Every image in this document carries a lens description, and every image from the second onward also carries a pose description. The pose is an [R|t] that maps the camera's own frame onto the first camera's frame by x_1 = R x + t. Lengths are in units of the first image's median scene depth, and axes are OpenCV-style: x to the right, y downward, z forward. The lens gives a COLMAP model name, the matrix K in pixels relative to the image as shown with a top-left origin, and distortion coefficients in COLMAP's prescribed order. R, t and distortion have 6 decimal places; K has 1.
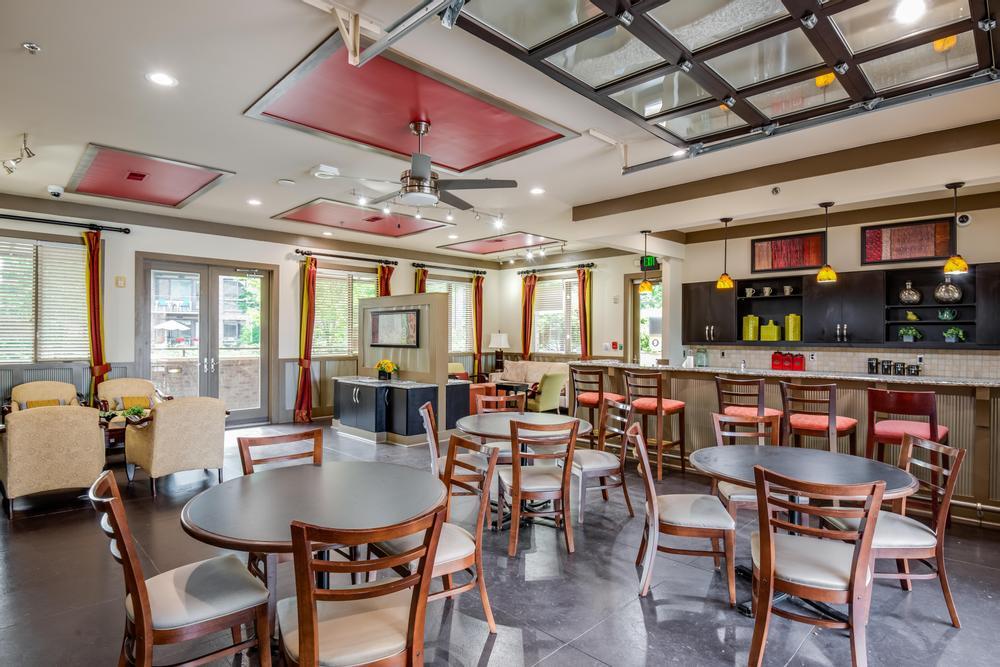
lens RADIAL K [[534.0, 0, 500.0], [0, 534.0, 333.5], [0, 0, 1]] dist [-0.032212, -0.000344]
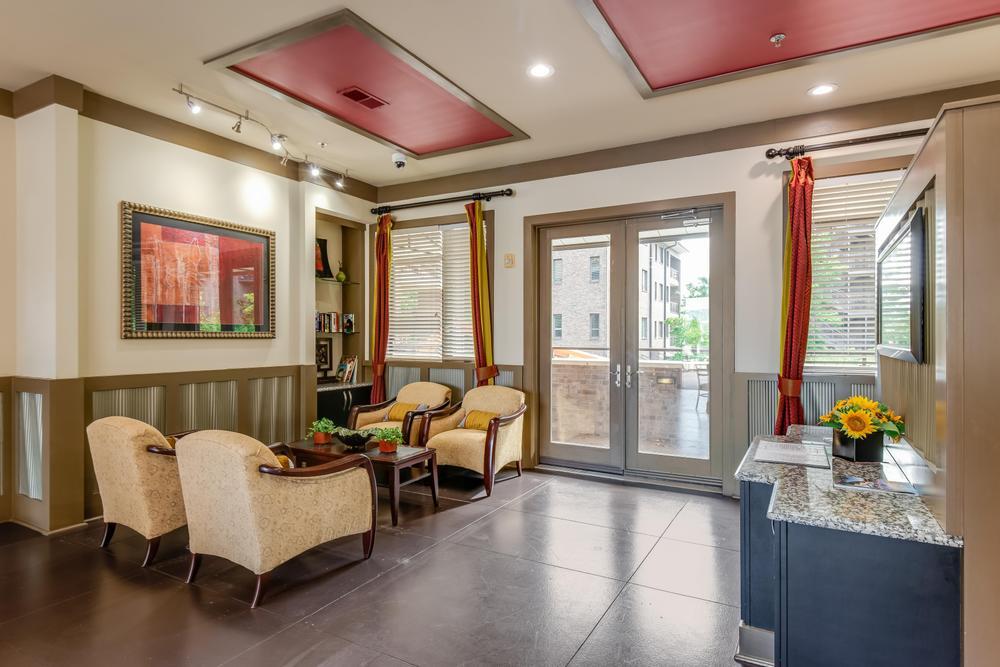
lens RADIAL K [[528.2, 0, 504.7], [0, 528.2, 335.2], [0, 0, 1]] dist [0.039899, -0.031747]
pose [[0.271940, -0.001036, -0.962314, 0.023526], [0.003477, 0.999994, -0.000094, 0.010529], [0.962308, -0.003320, 0.271942, 0.720384]]
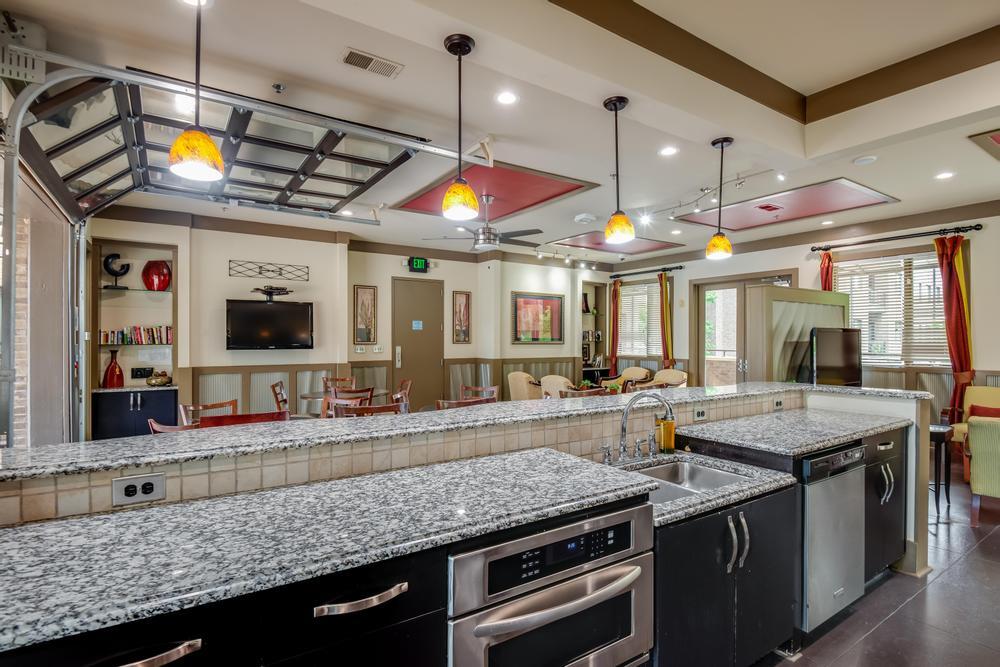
lens RADIAL K [[488.9, 0, 500.5], [0, 488.9, 342.9], [0, 0, 1]] dist [0.016657, -0.024759]
pose [[-0.215485, 0.006161, -0.976488, 0.648740], [0.002207, 0.999981, 0.005822, 0.002263], [0.976505, -0.000901, -0.215494, 0.741048]]
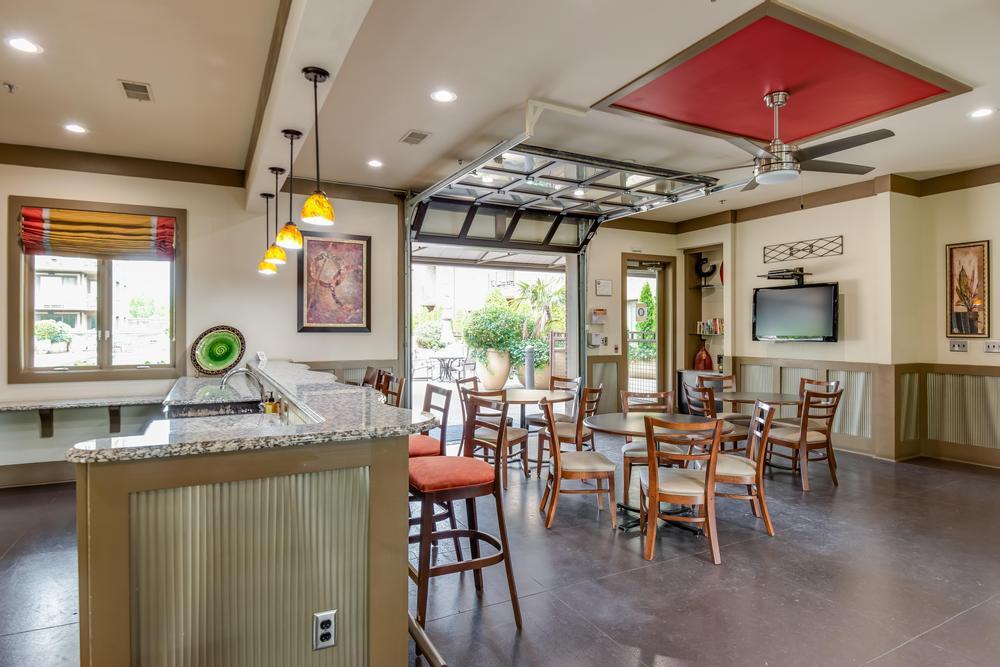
lens RADIAL K [[557.8, 0, 502.7], [0, 557.8, 329.6], [0, 0, 1]] dist [0.005339, -0.028518]
pose [[-0.954678, -0.004541, 0.297607, 0.009306], [-0.005903, 0.999976, -0.003678, 0.006162], [-0.297584, -0.005268, -0.954681, 1.139240]]
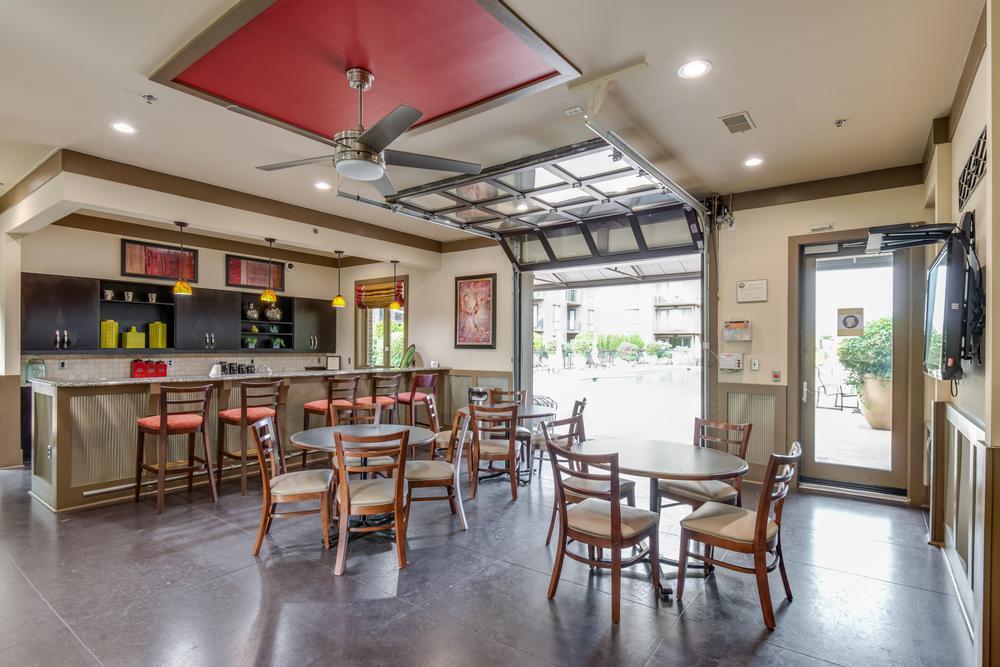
lens RADIAL K [[488.9, 0, 500.5], [0, 488.9, 342.9], [0, 0, 1]] dist [0.016657, -0.024759]
pose [[-0.148991, 0.002506, 0.988835, -0.491400], [-0.011771, 0.999921, -0.004307, 0.000182], [-0.988768, -0.012282, -0.148950, 0.498170]]
